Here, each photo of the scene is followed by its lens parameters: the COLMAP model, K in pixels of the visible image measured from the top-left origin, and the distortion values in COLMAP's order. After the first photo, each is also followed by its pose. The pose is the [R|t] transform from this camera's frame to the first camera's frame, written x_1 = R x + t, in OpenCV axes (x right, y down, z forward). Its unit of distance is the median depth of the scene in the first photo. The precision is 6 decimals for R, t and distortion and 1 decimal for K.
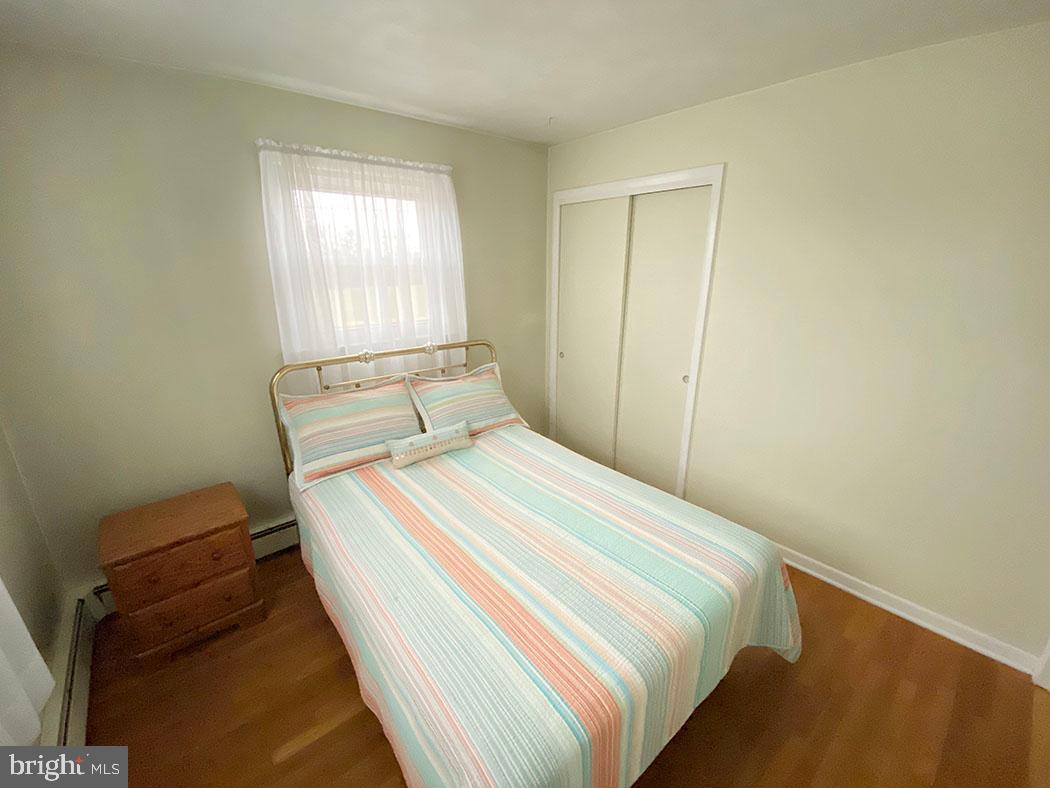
lens RADIAL K [[423.7, 0, 521.9], [0, 423.7, 389.0], [0, 0, 1]] dist [0.022619, -0.019408]
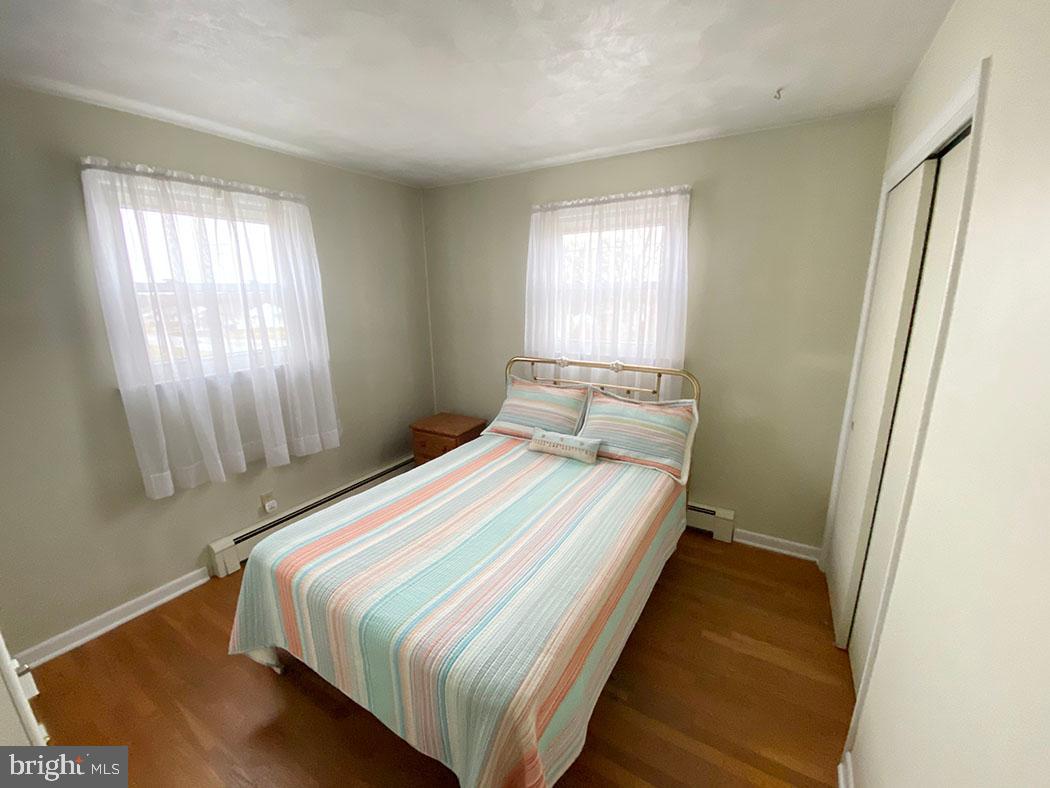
lens RADIAL K [[423.7, 0, 521.9], [0, 423.7, 389.0], [0, 0, 1]] dist [0.022619, -0.019408]
pose [[0.318460, 0.228436, -0.920000, 0.761536], [-0.250250, 0.956359, 0.150839, -0.158346], [0.914307, 0.182194, 0.361729, 0.458005]]
